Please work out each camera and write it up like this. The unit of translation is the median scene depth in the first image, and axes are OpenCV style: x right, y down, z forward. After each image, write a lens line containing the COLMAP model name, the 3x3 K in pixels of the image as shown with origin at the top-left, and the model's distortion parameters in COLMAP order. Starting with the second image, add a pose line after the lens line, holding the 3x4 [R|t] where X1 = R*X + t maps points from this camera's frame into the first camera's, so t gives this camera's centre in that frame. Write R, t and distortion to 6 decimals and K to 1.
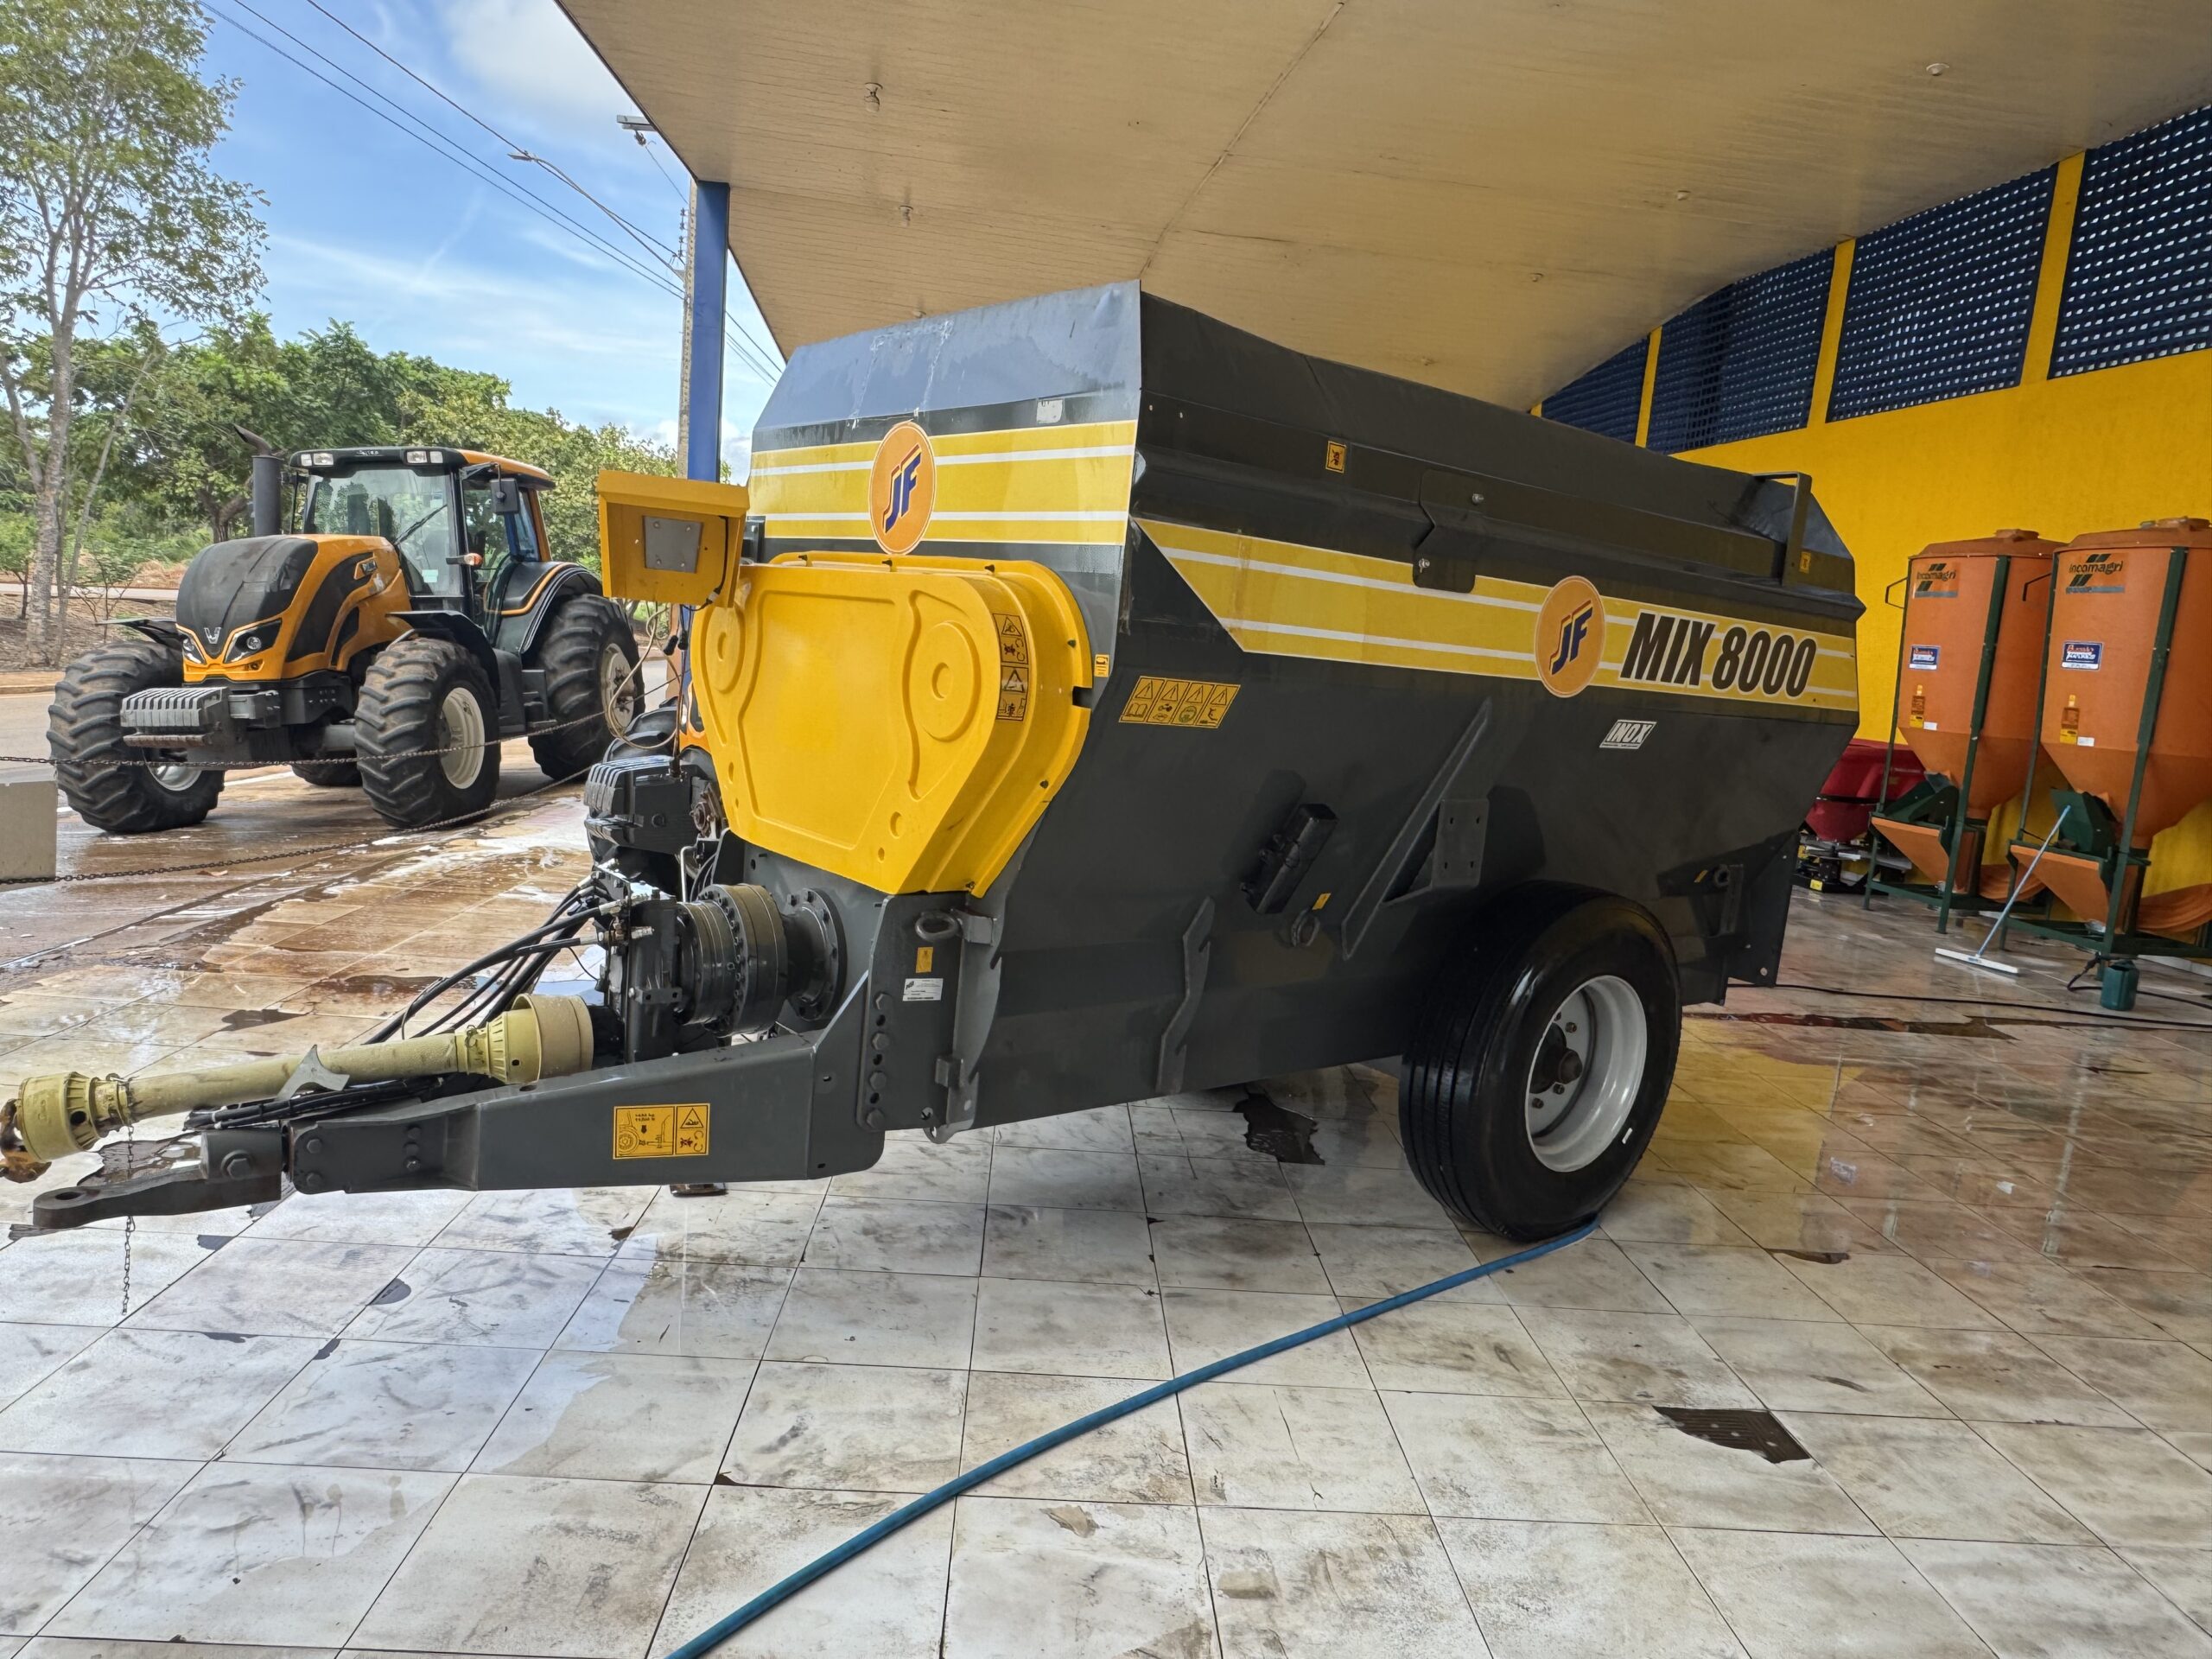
lens RADIAL K [[1419.6, 0, 1108.8], [0, 1419.6, 817.0], [0, 0, 1]] dist [-0.000140, 0.002633]
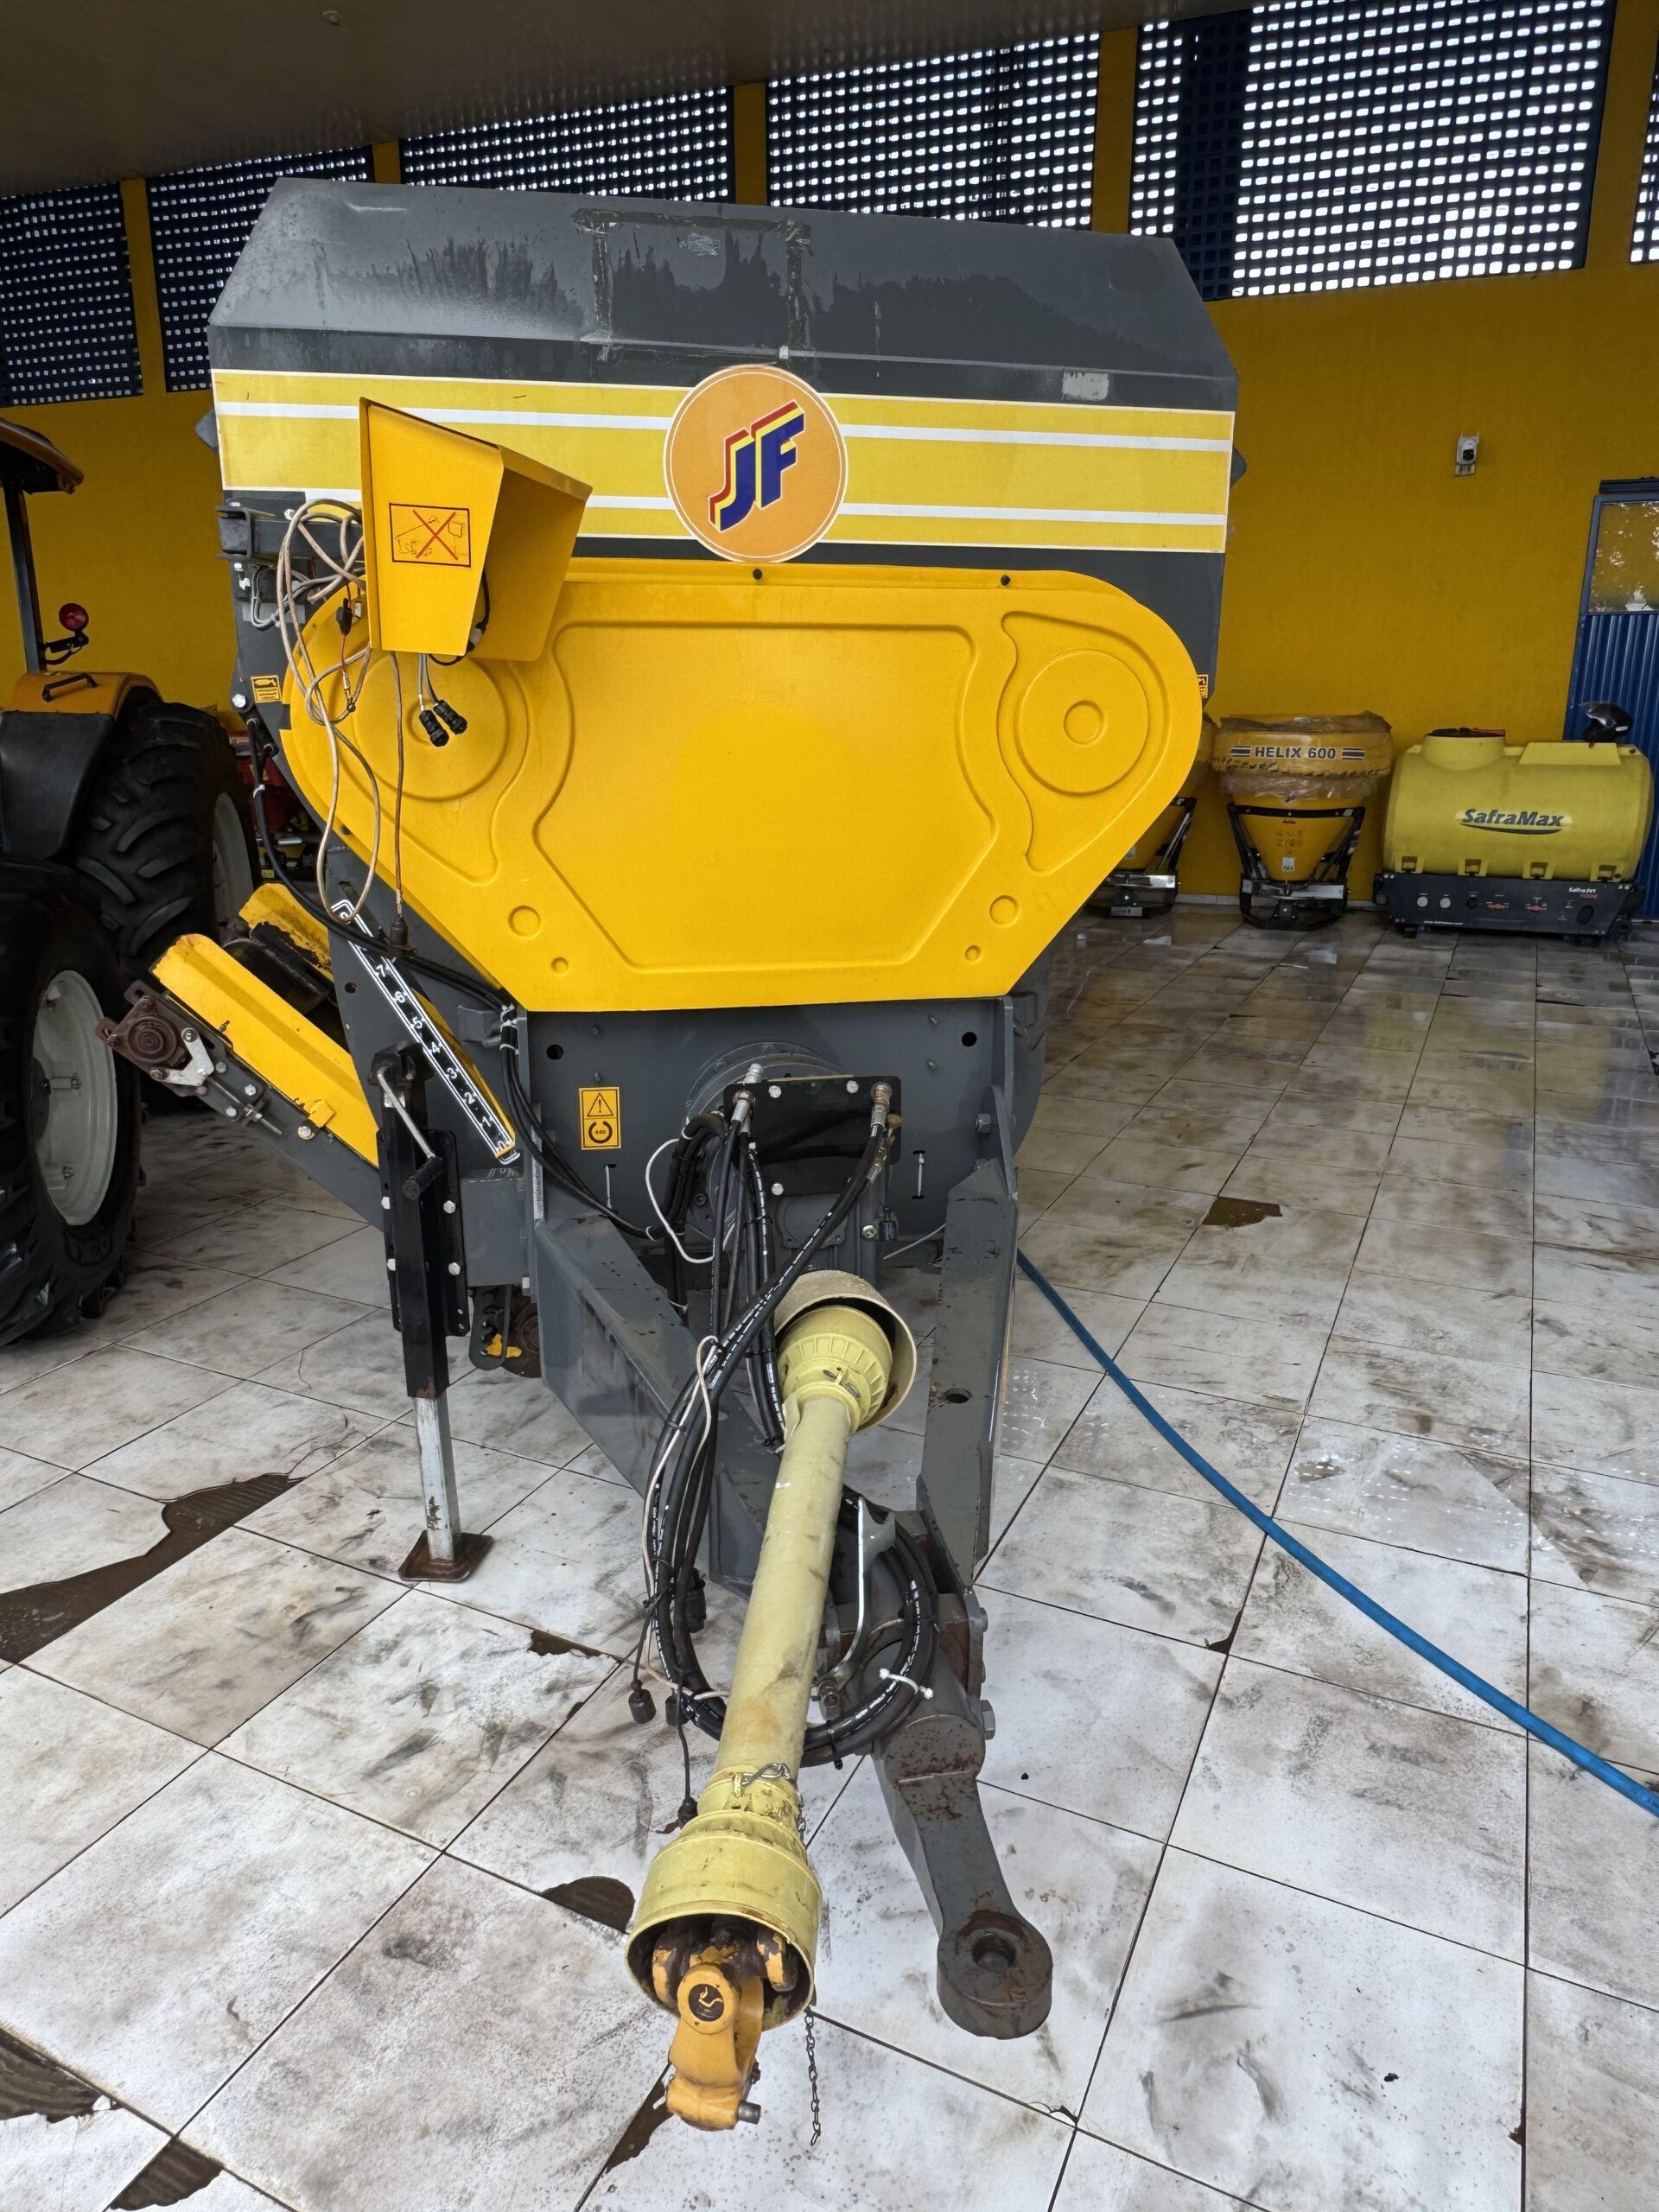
lens RADIAL K [[1427.5, 0, 818.7], [0, 1427.5, 1085.0], [0, 0, 1]] dist [0.002598, -0.003213]
pose [[0.477337, -0.311966, 0.821478, -0.825587], [0.155042, 0.950091, 0.270718, -0.125592], [-0.864934, -0.001860, 0.501881, 0.616551]]
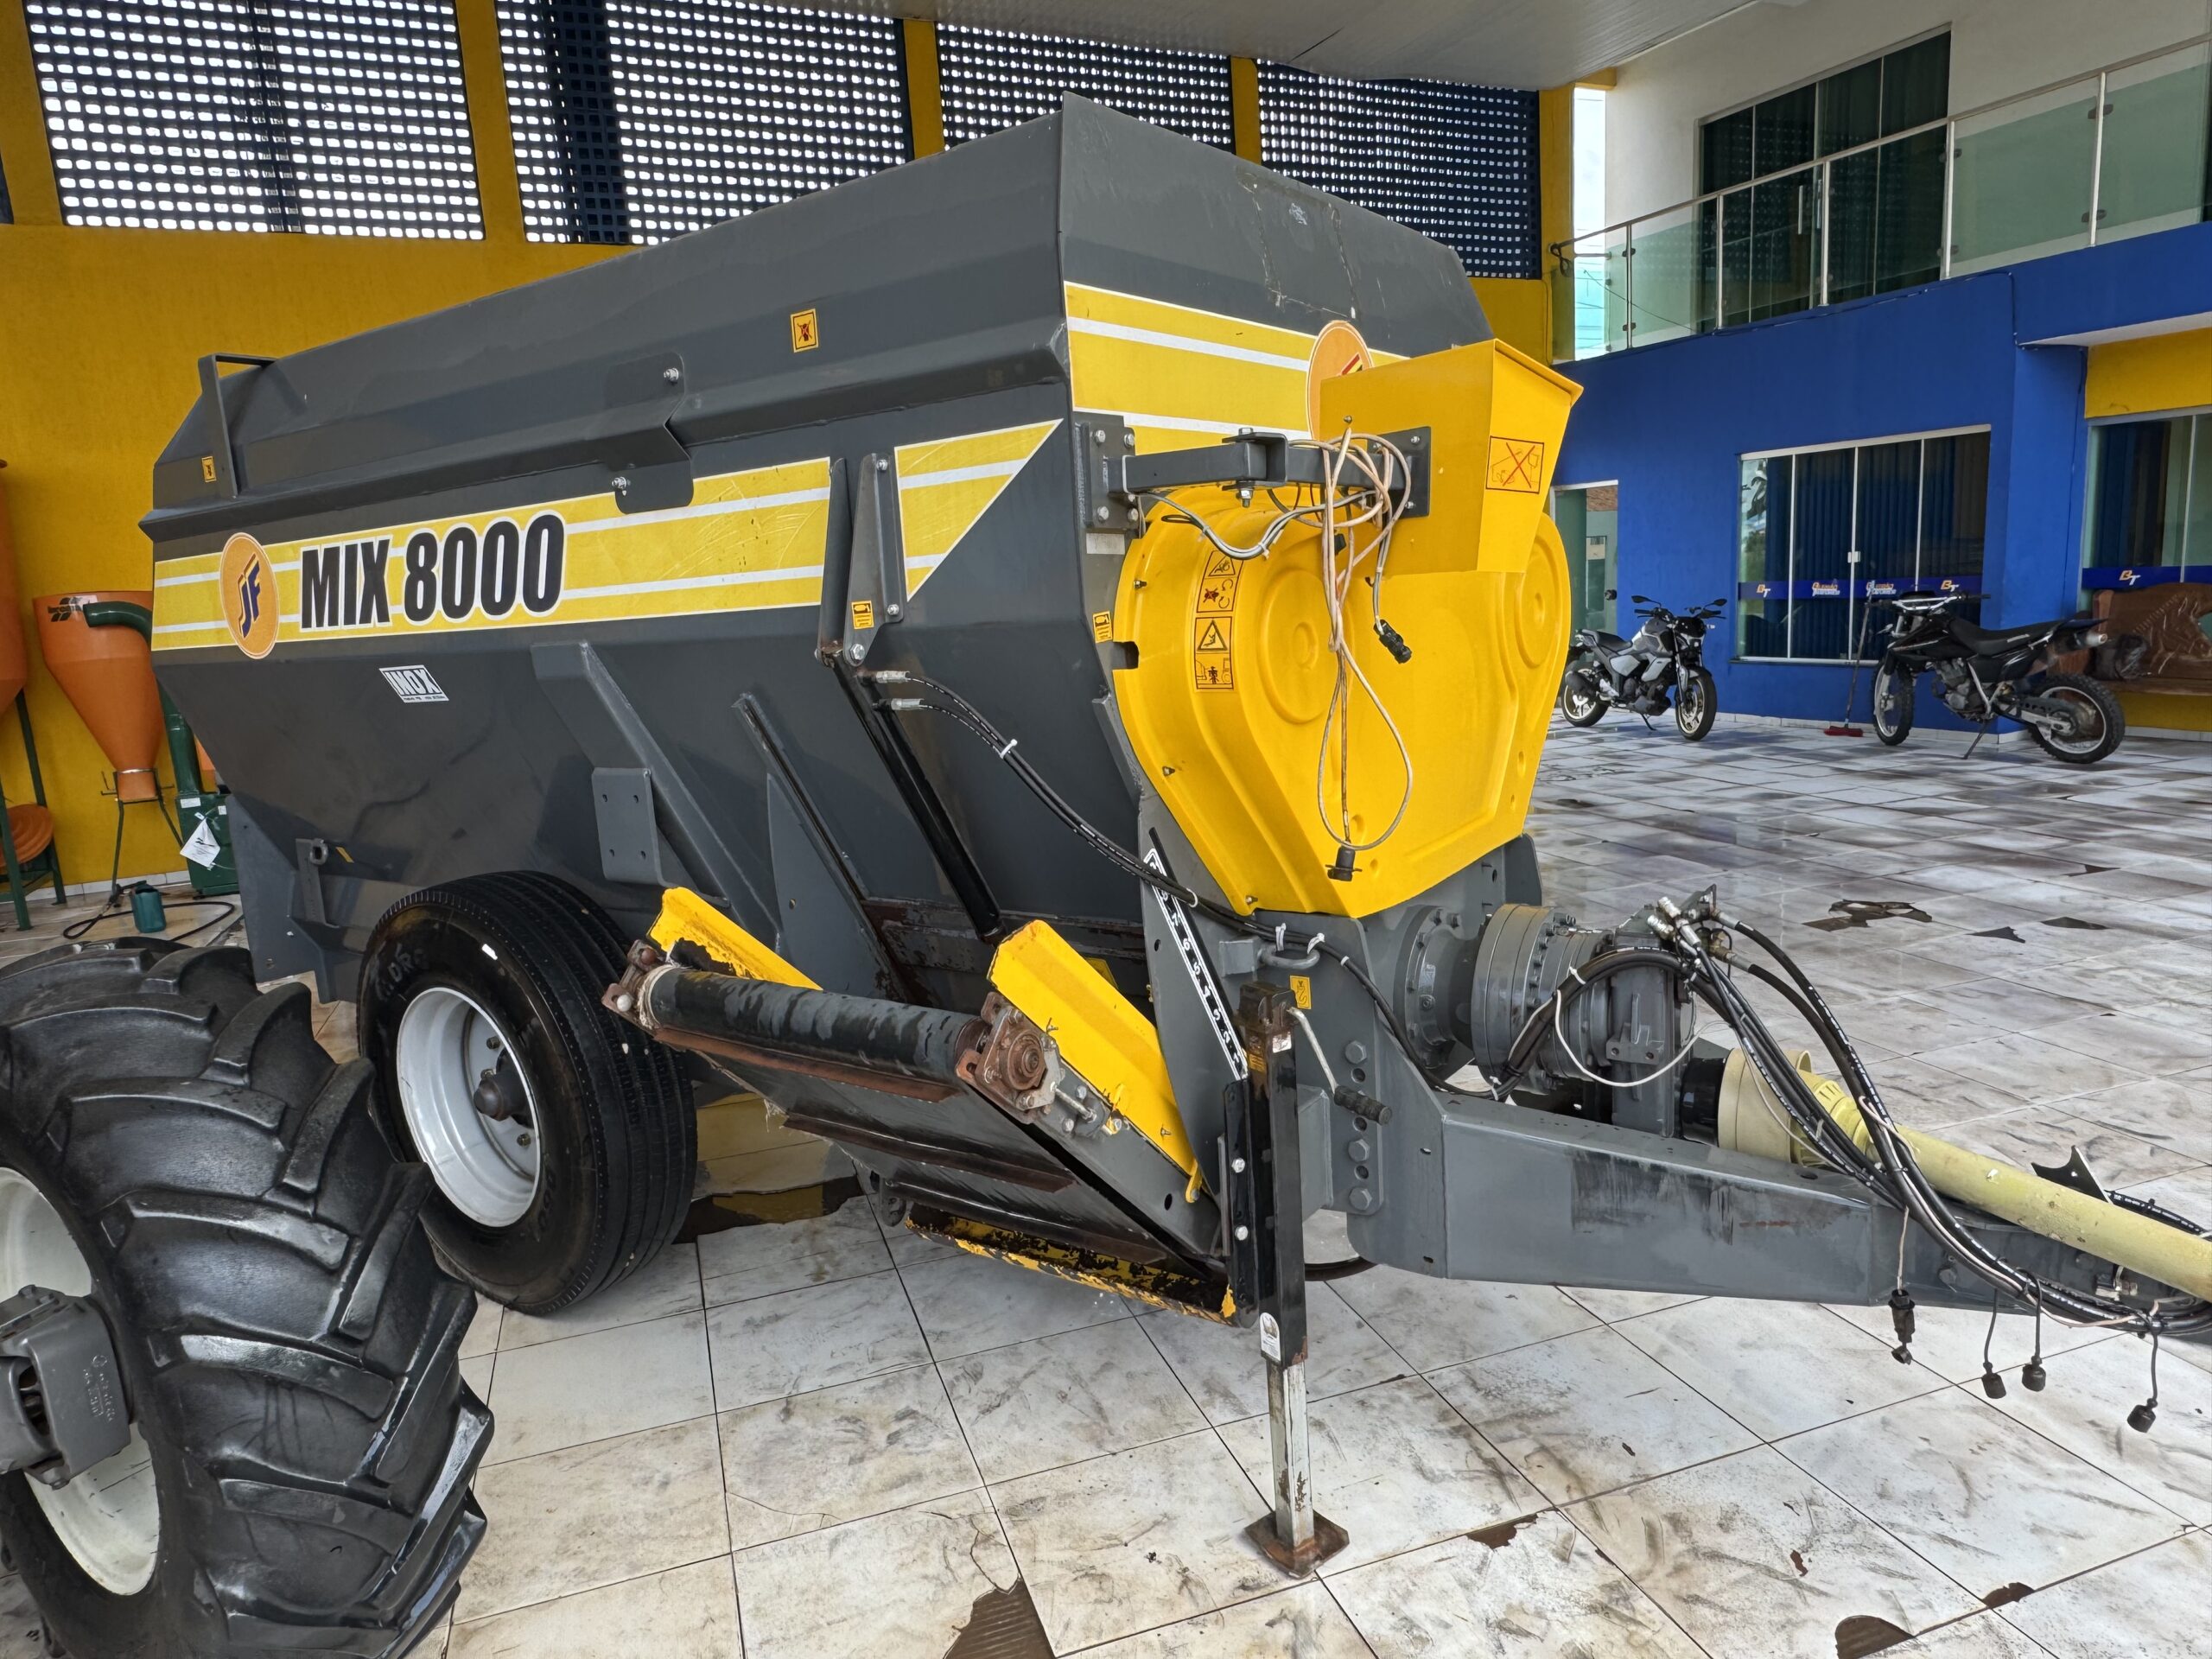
lens RADIAL K [[1419.6, 0, 1108.8], [0, 1419.6, 817.0], [0, 0, 1]] dist [-0.000140, 0.002633]
pose [[-0.280727, -0.227190, 0.932511, -0.917409], [0.161527, 0.946540, 0.279234, -0.258664], [-0.946098, 0.229014, -0.229022, 1.372391]]
